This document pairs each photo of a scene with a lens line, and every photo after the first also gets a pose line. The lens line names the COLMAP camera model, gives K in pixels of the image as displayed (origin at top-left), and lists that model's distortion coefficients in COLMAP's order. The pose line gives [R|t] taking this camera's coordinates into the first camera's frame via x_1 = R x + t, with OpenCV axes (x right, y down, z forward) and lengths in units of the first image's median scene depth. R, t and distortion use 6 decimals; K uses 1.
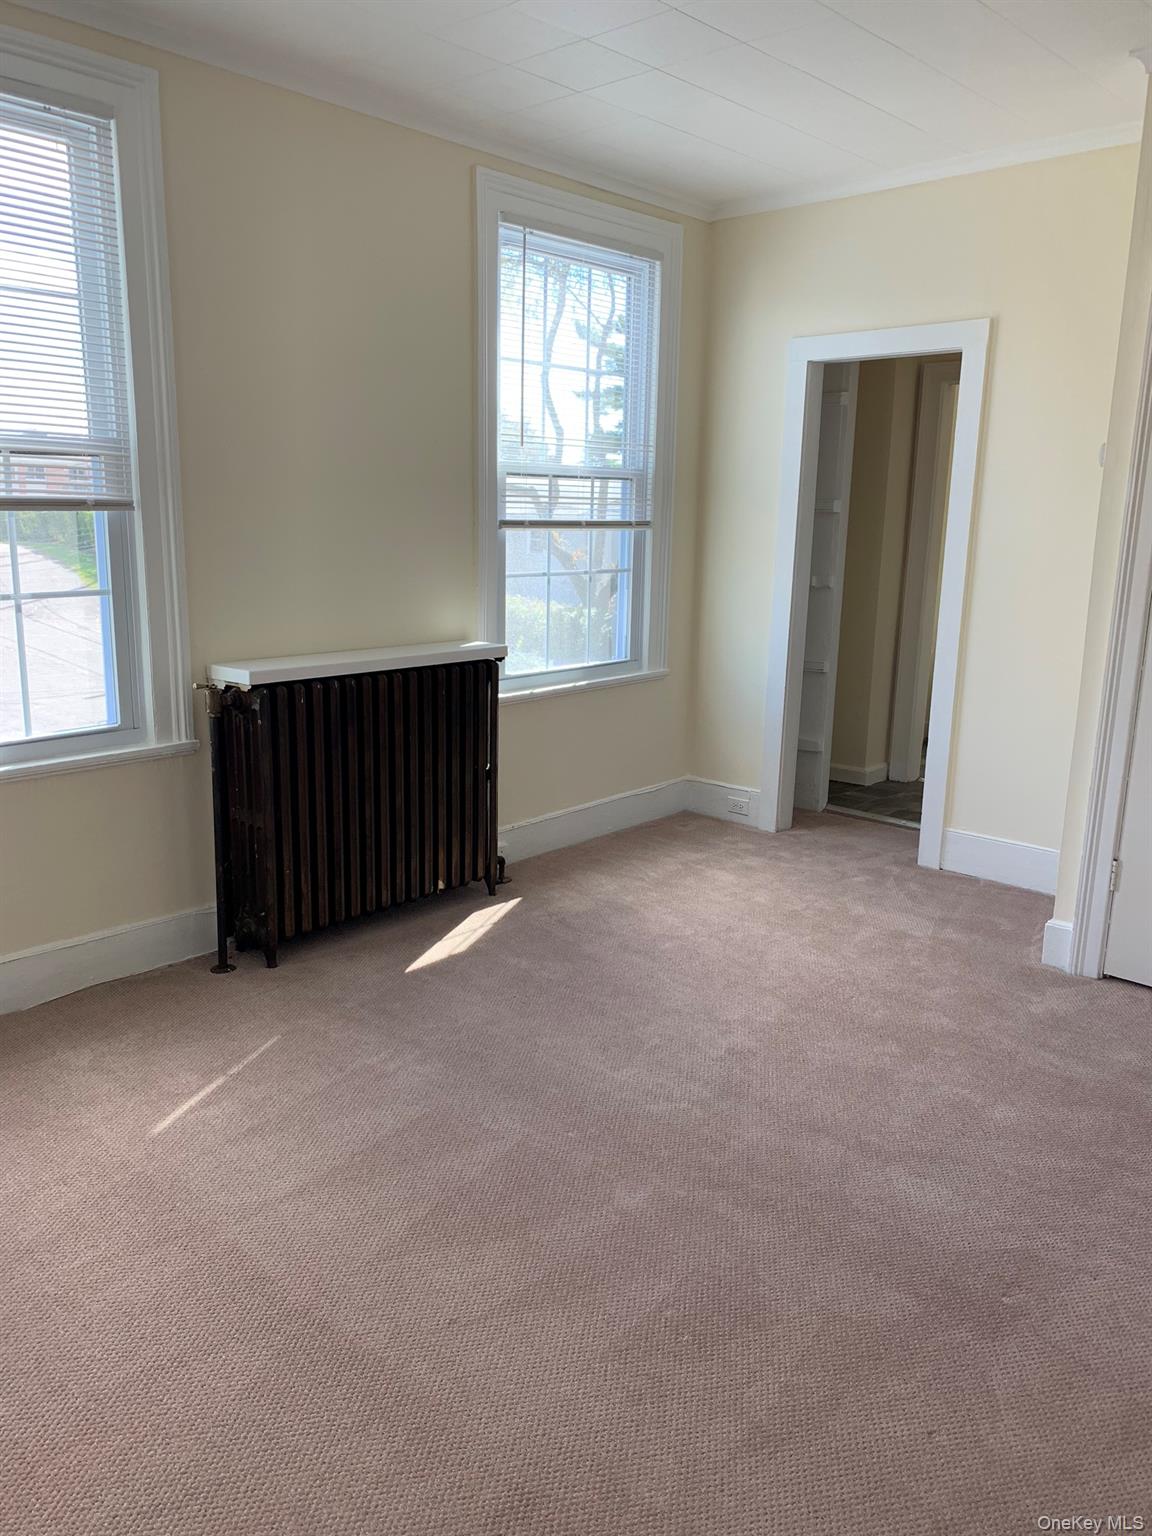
lens RADIAL K [[1204.3, 0, 564.0], [0, 1204.3, 765.8], [0, 0, 1]] dist [0.057331, -0.071564]
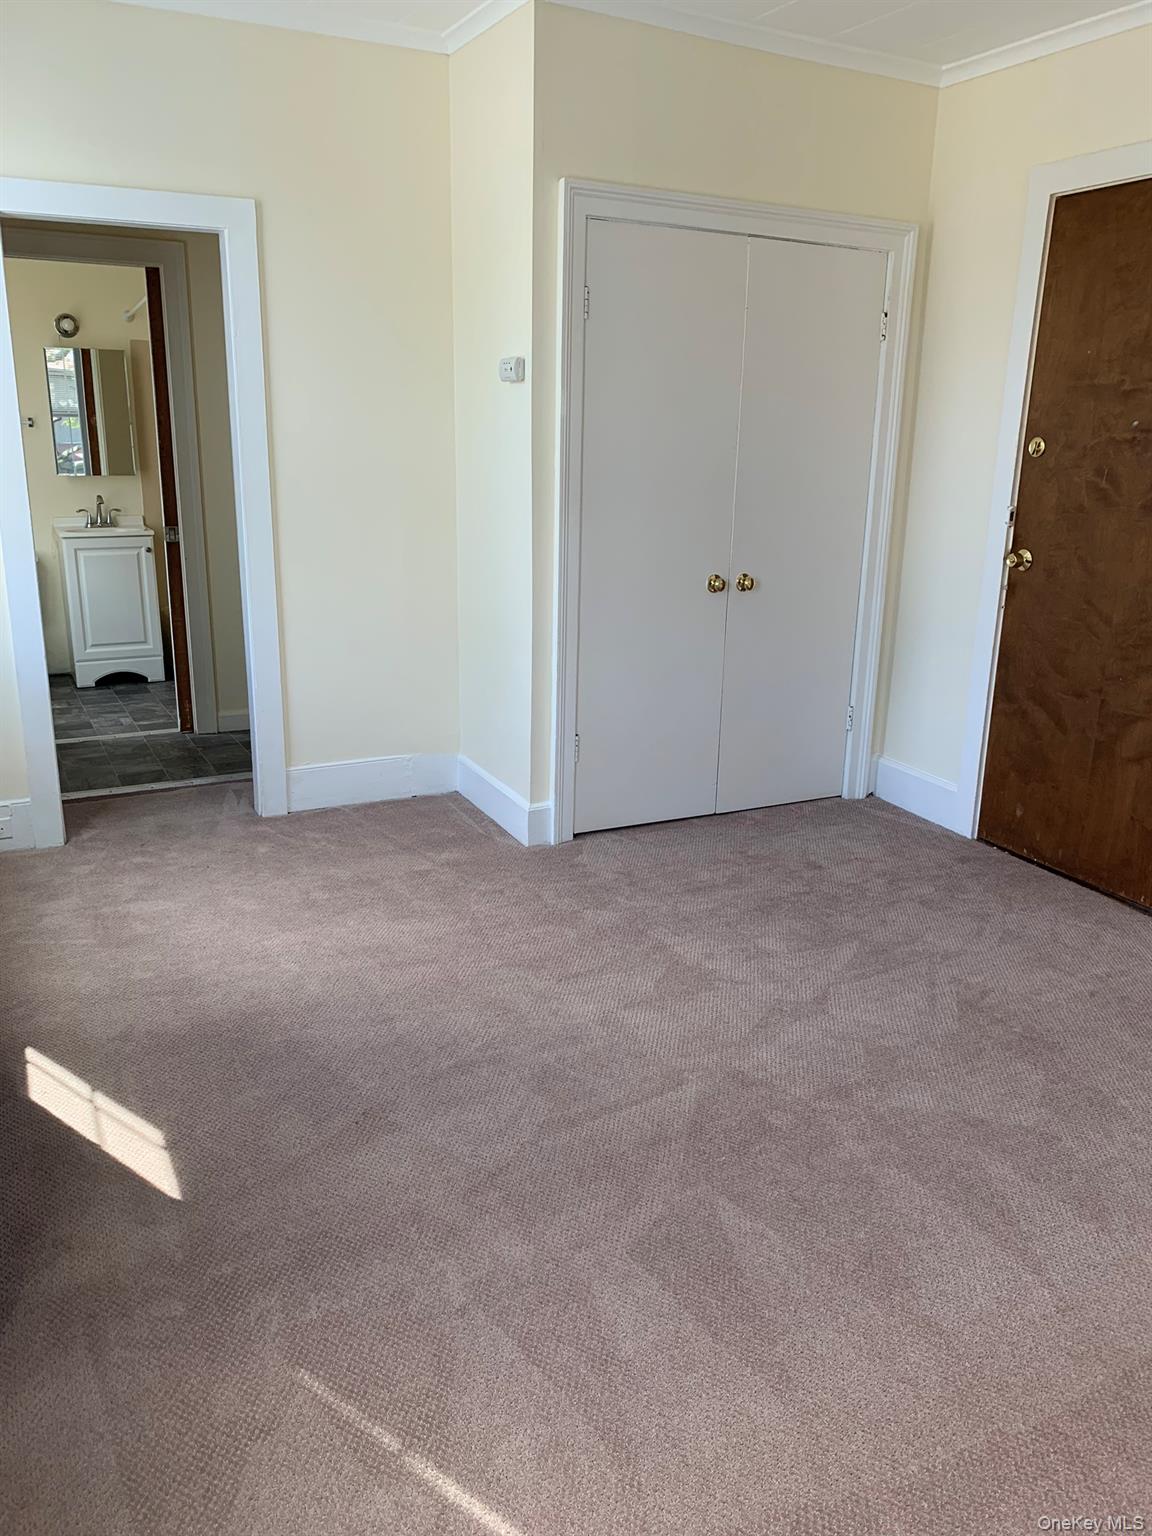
lens RADIAL K [[1204.3, 0, 588.1], [0, 1204.3, 777.3], [0, 0, 1]] dist [0.057331, -0.071564]
pose [[0.331742, -0.282087, 0.900208, -0.457477], [0.194881, 0.954156, 0.227175, -0.110790], [-0.923022, 0.100070, 0.371507, 0.452064]]
